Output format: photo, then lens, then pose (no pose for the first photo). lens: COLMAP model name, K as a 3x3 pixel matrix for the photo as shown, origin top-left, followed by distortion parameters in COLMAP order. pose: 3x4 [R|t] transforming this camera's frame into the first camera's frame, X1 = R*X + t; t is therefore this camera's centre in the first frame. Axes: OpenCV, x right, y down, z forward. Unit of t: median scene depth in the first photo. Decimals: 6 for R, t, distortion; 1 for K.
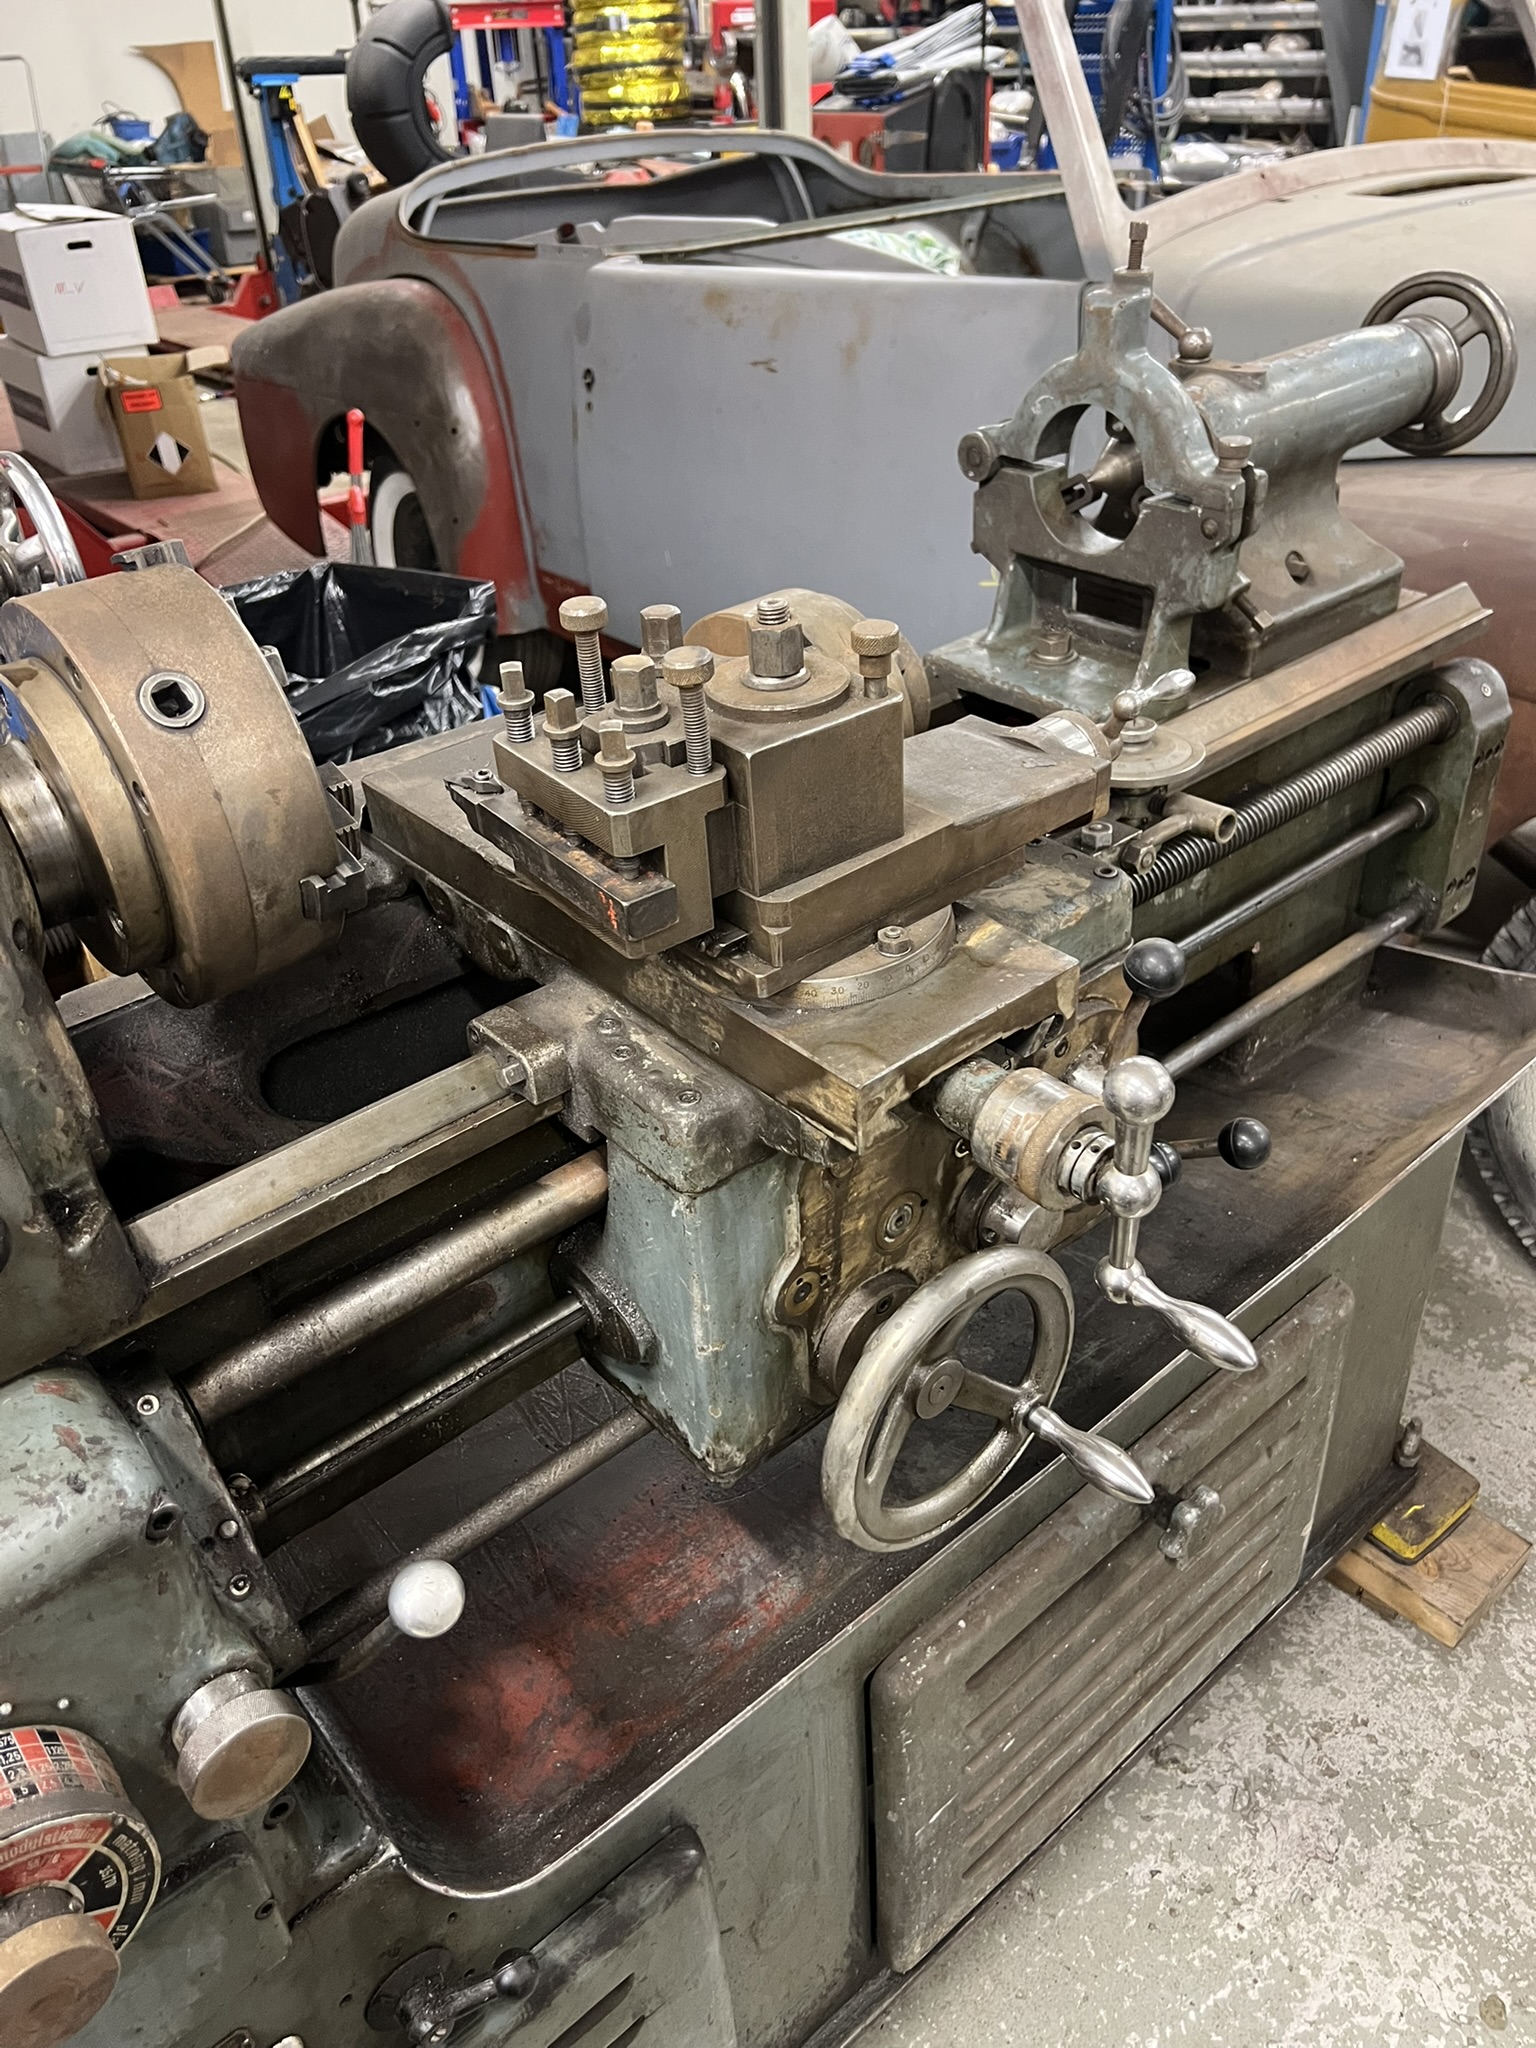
lens RADIAL K [[1556.6, 0, 767.3], [0, 1556.6, 1027.0], [0, 0, 1]] dist [0.038937, -0.050272]
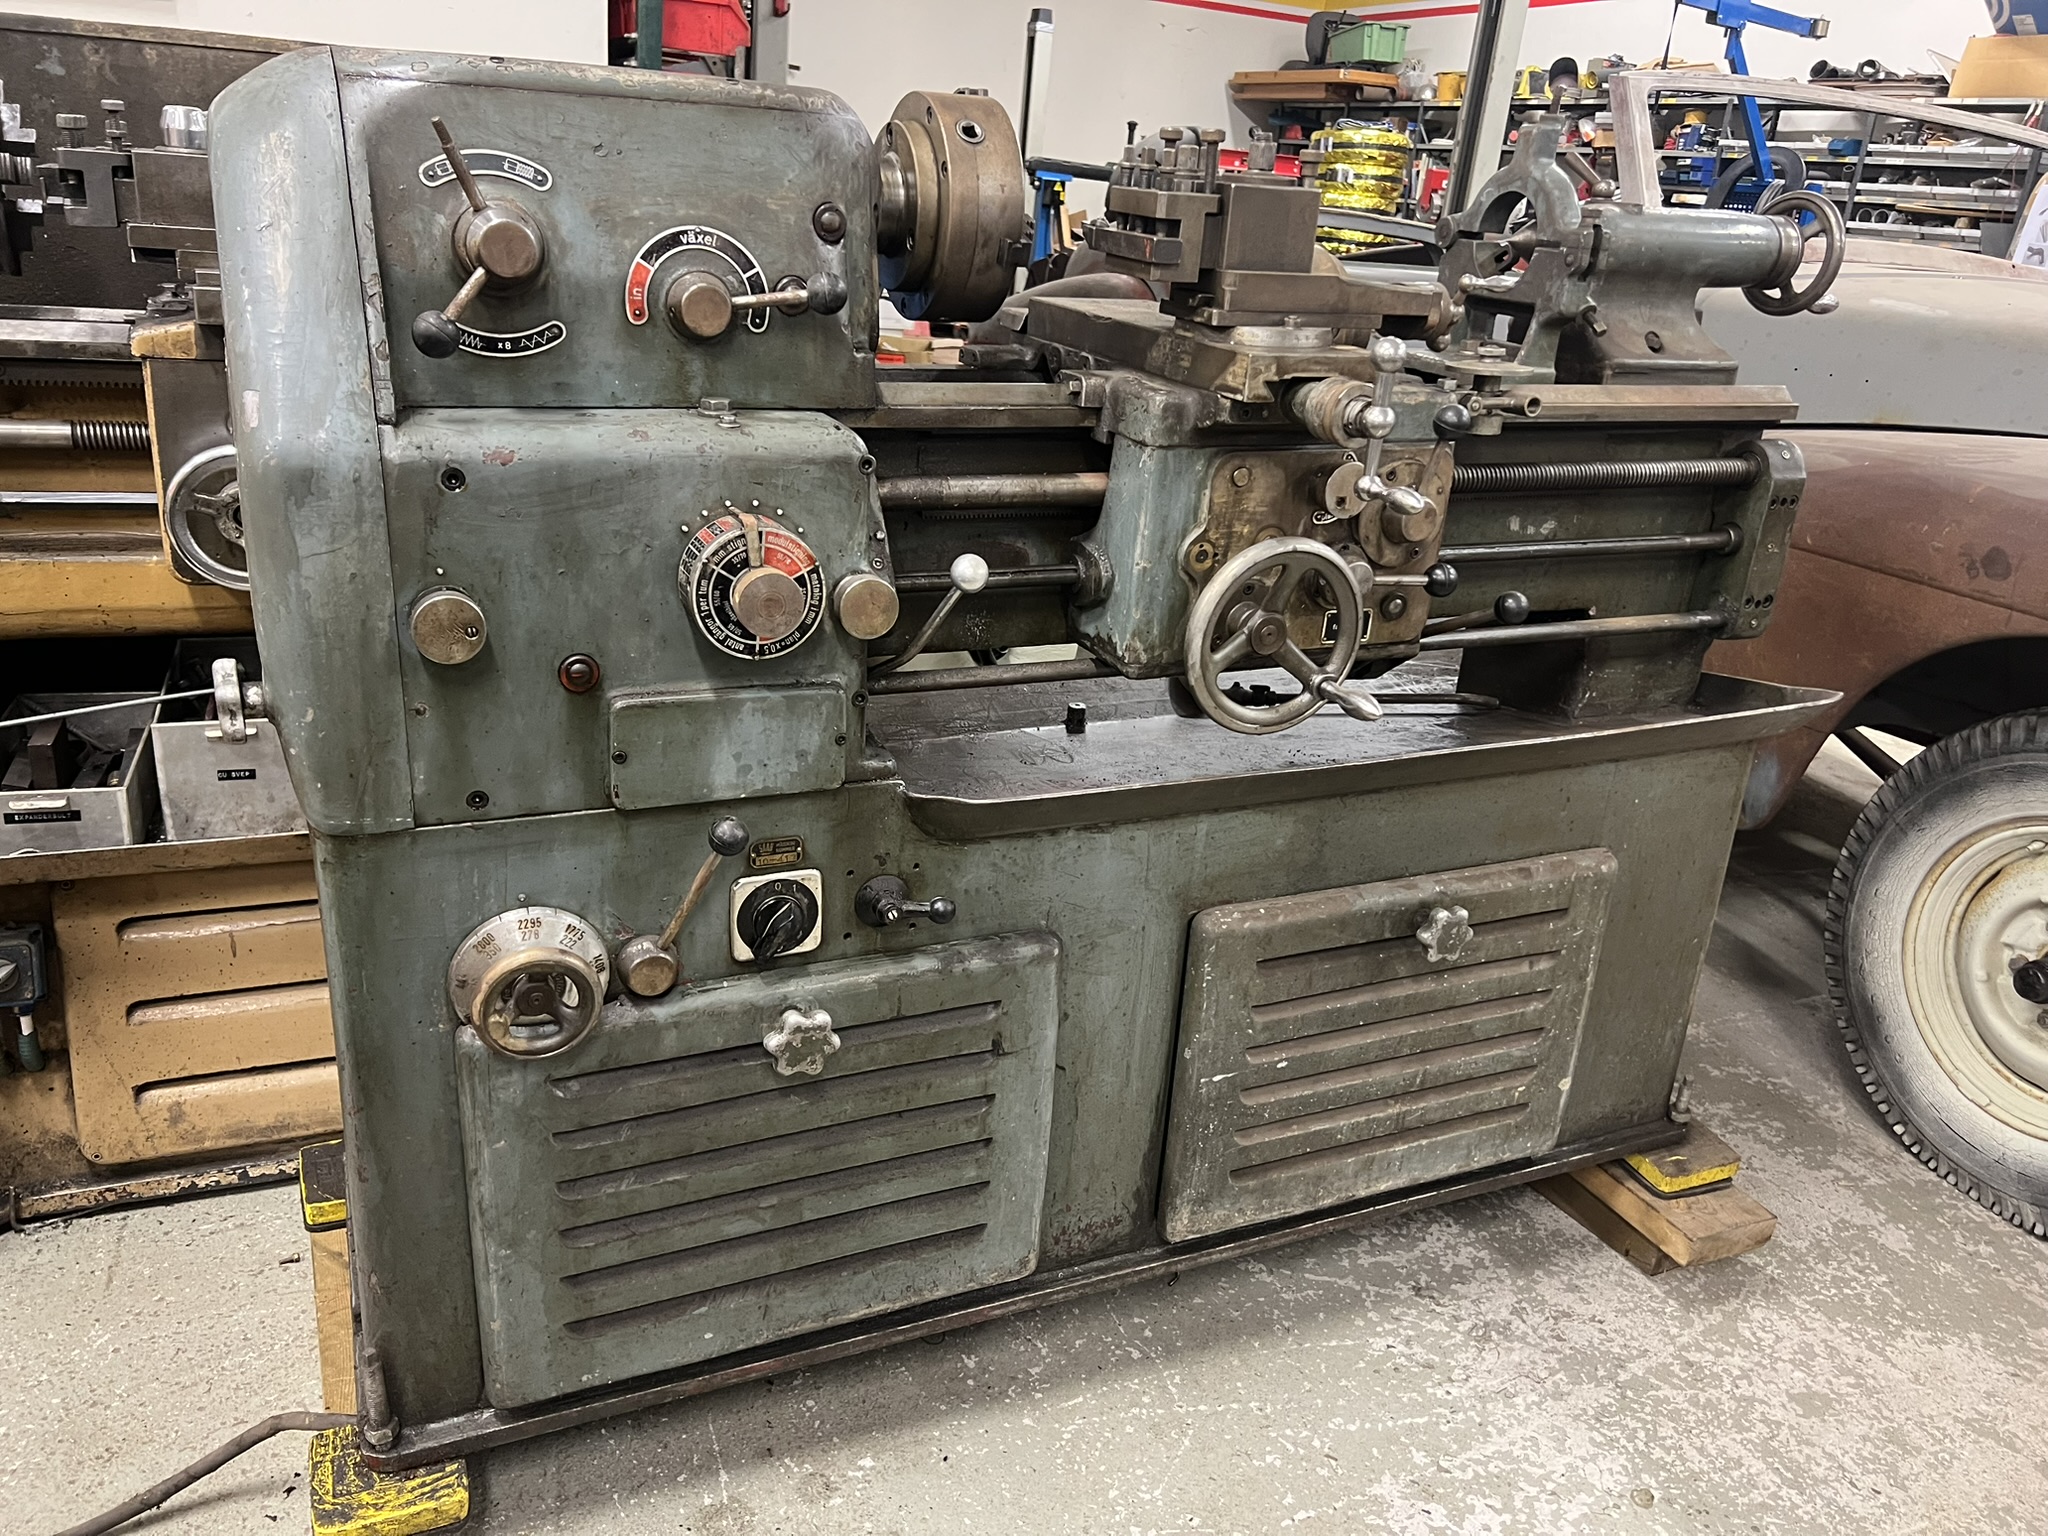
lens RADIAL K [[1556.6, 0, 1012.6], [0, 1556.6, 783.5], [0, 0, 1]] dist [0.038937, -0.050272]
pose [[0.951396, 0.215891, -0.219627, 0.148768], [-0.258095, 0.948018, -0.186141, 0.456105], [0.168025, 0.233779, 0.957661, -0.364876]]
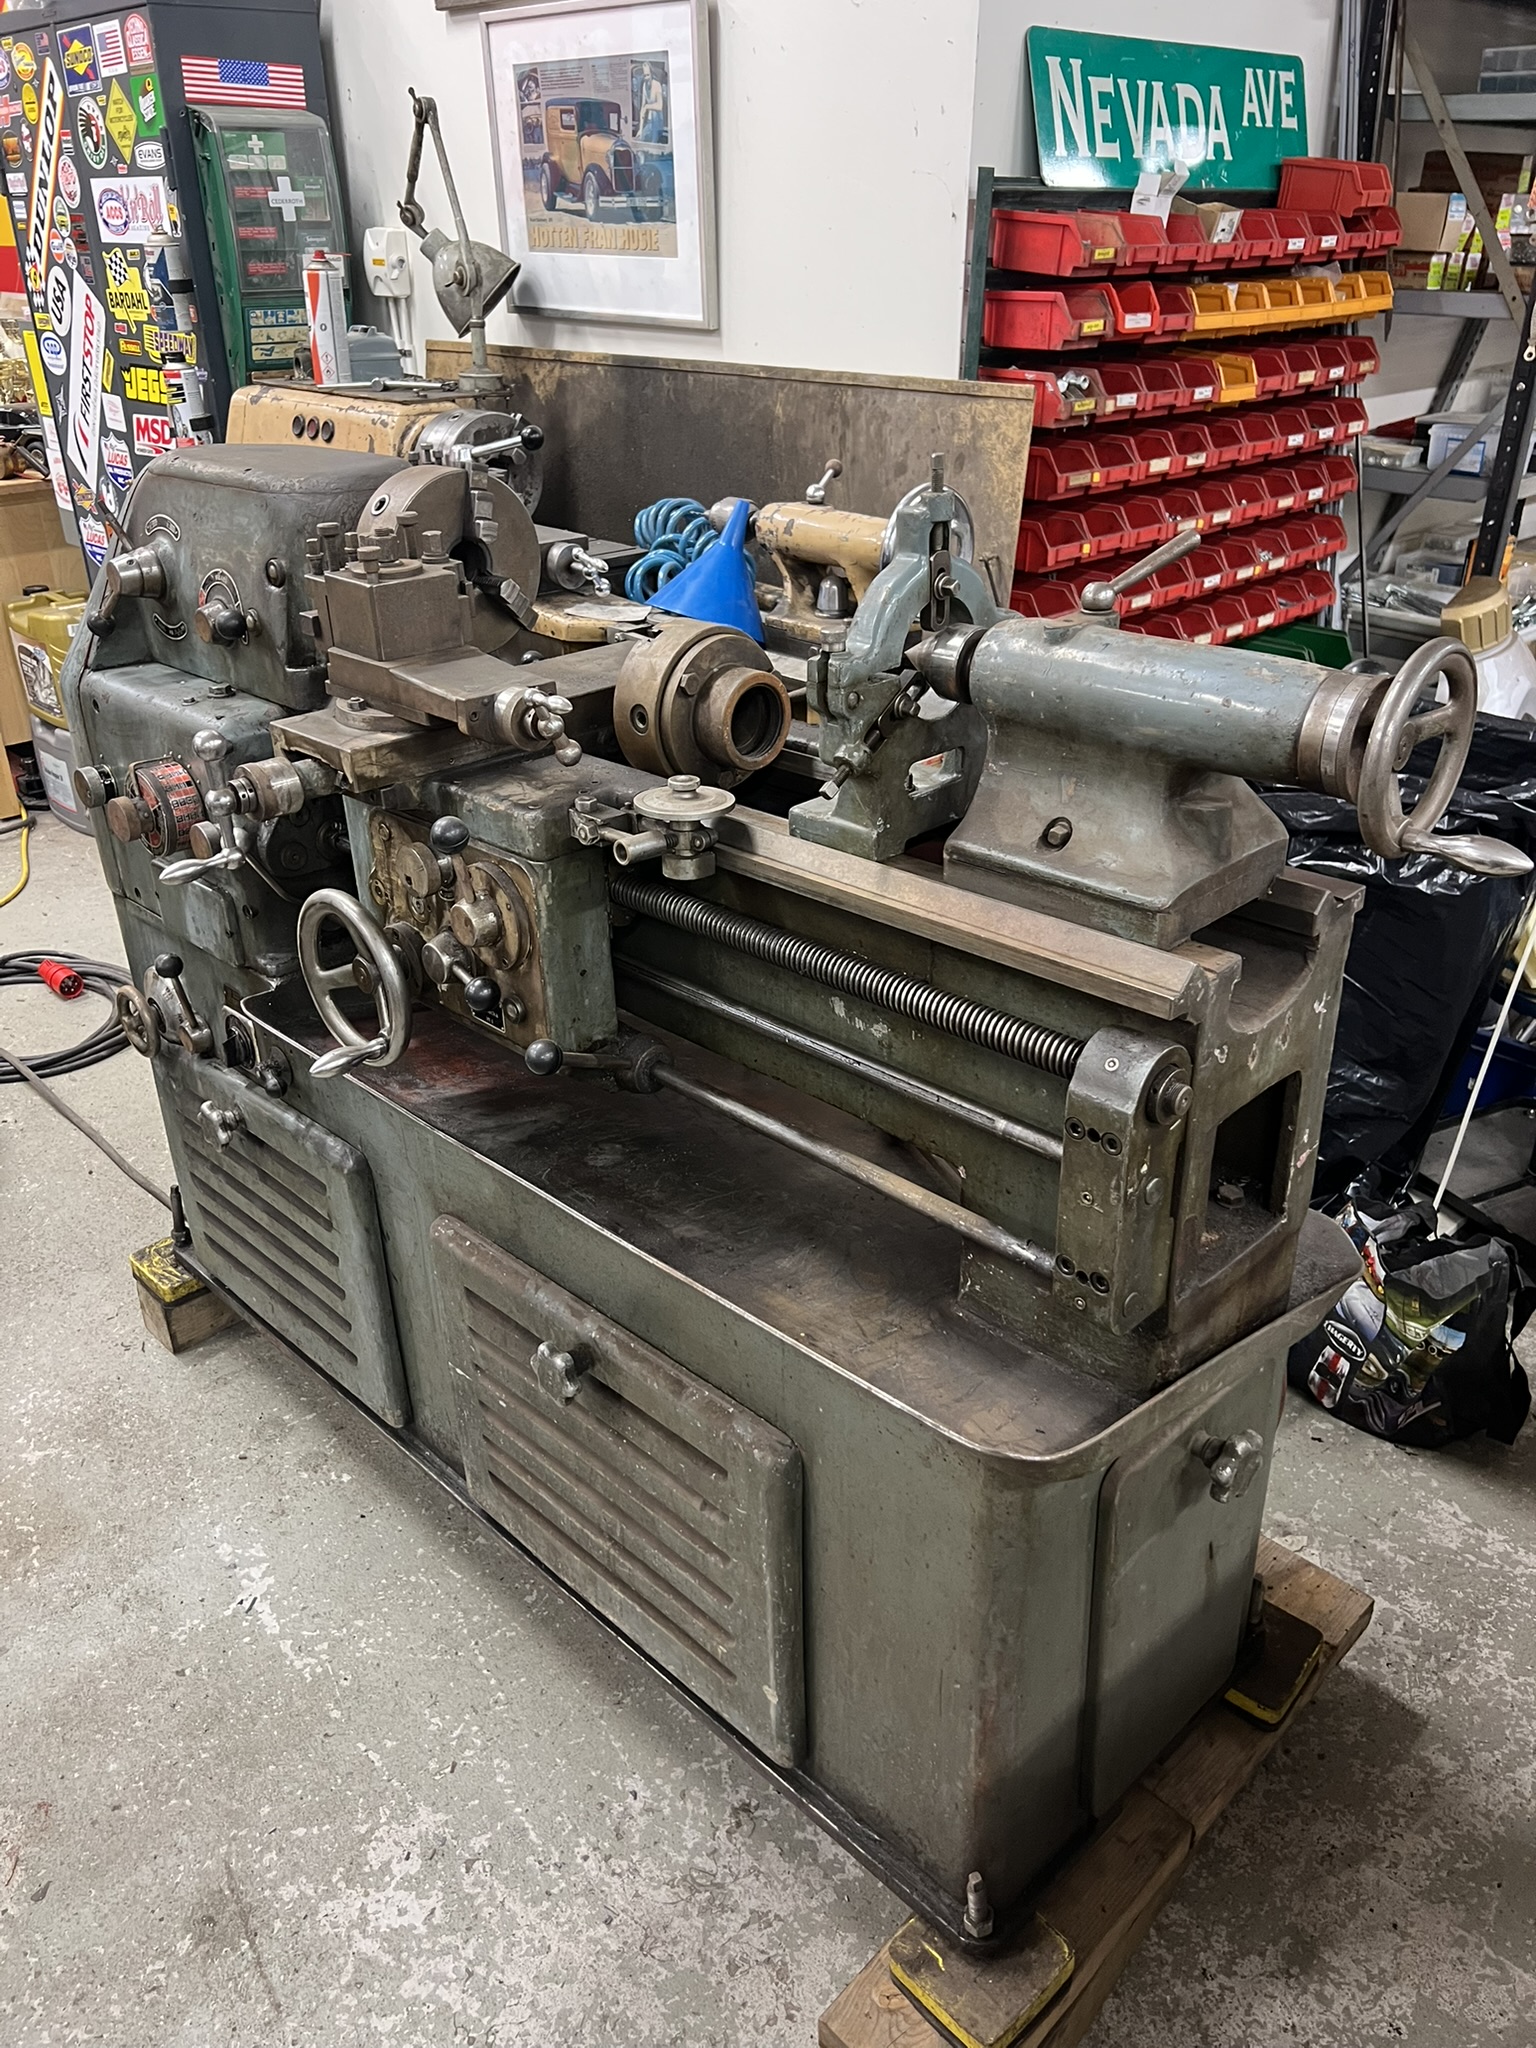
lens RADIAL K [[1556.6, 0, 768.5], [0, 1556.6, 1007.4], [0, 0, 1]] dist [0.038937, -0.050272]
pose [[0.070356, 0.486646, -0.870762, 1.045567], [-0.544277, 0.750262, 0.375325, -0.407345], [0.835950, 0.447529, 0.317656, 0.491753]]
